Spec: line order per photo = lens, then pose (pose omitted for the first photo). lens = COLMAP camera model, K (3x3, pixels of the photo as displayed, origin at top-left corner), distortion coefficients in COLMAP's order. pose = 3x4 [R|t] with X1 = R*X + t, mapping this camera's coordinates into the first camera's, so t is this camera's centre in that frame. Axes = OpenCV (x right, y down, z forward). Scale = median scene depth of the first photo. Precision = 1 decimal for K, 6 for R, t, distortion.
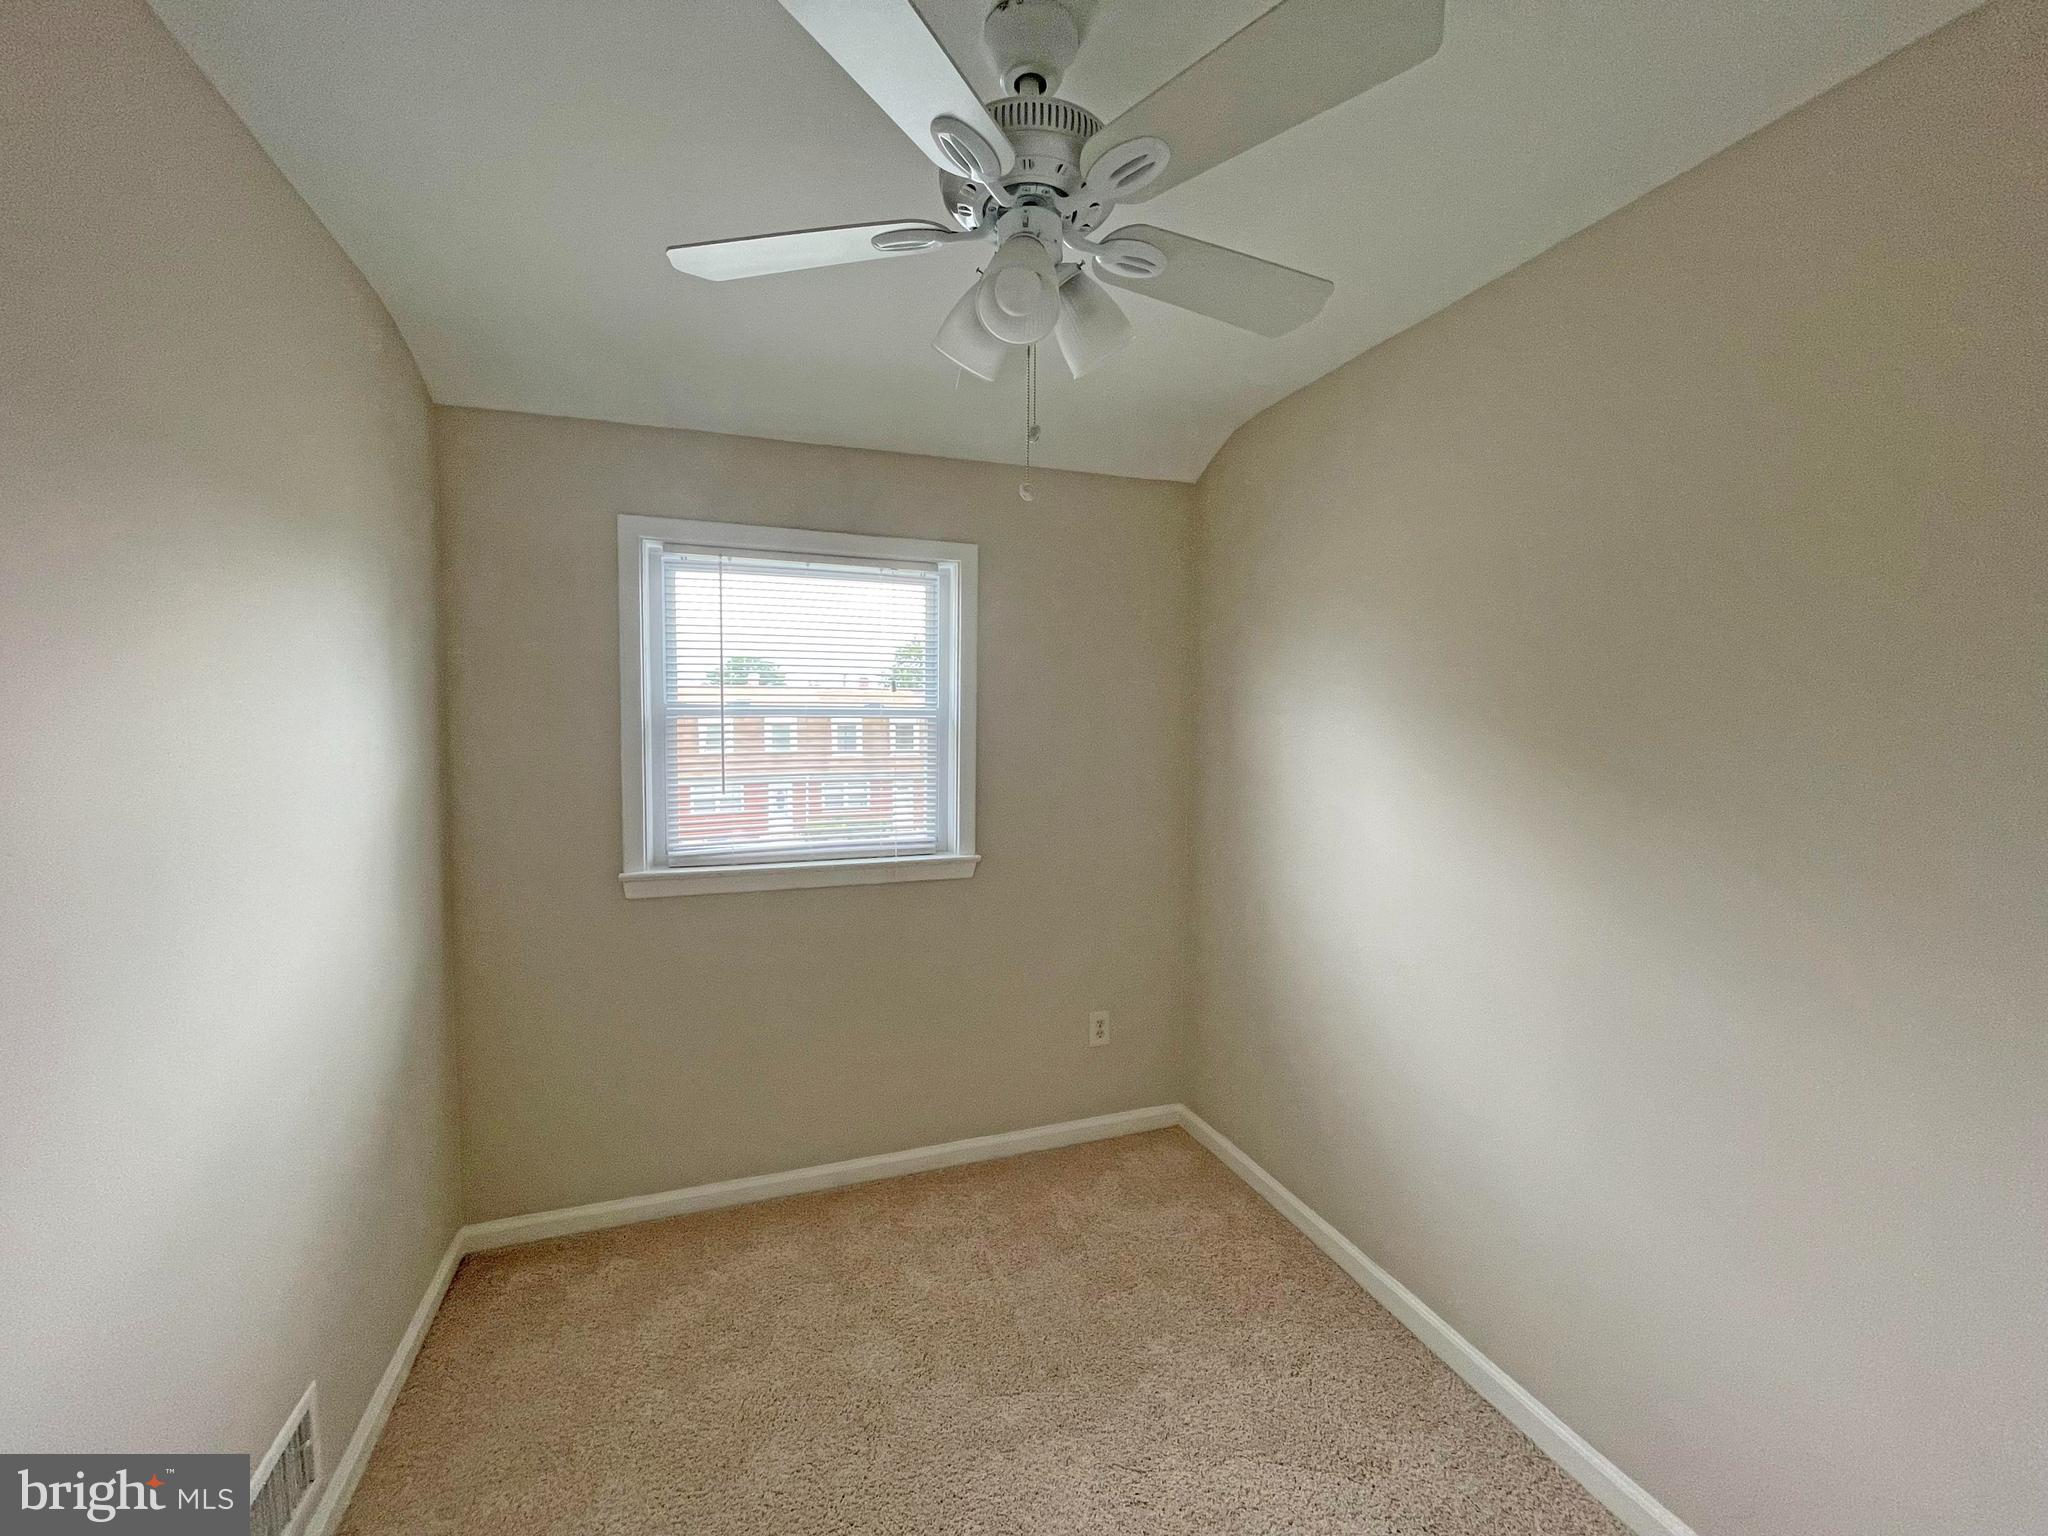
lens RADIAL K [[1097.0, 0, 1022.6], [0, 1097.0, 795.6], [0, 0, 1]] dist [0.058033, 0.000402]
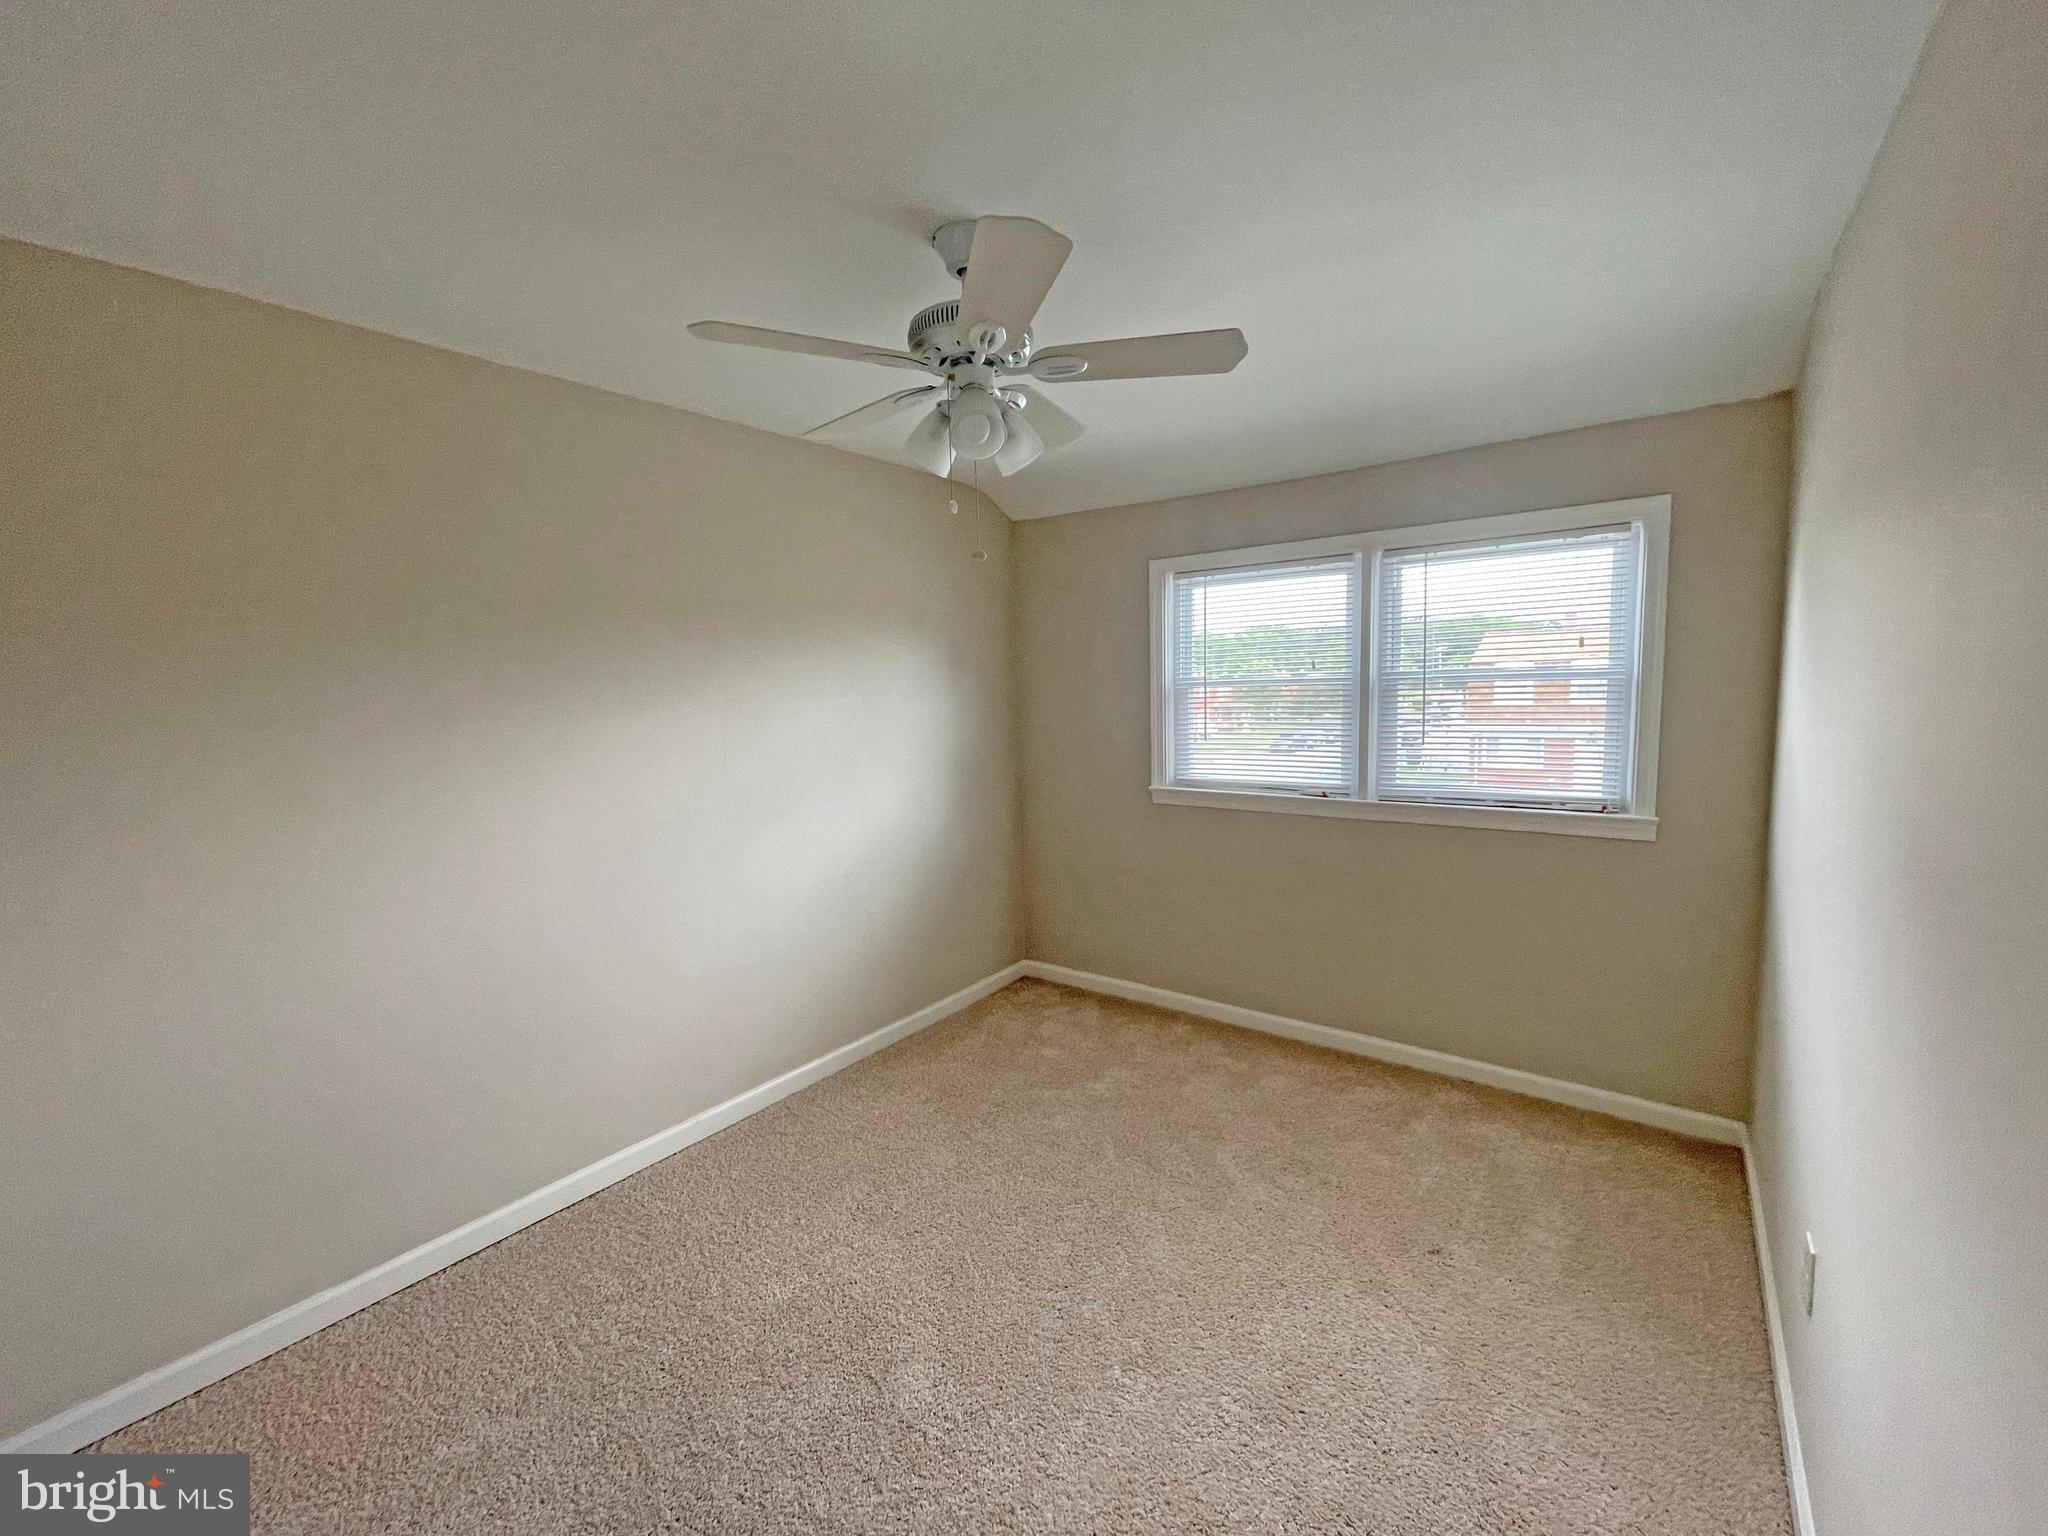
lens RADIAL K [[828.2, 0, 1018.8], [0, 828.2, 764.3], [0, 0, 1]] dist [-0.001490, 0.000718]
pose [[0.468173, 0.064633, -0.881270, 0.605869], [-0.038390, 0.997867, 0.052789, -0.017554], [0.882802, 0.009118, 0.469656, 0.274162]]
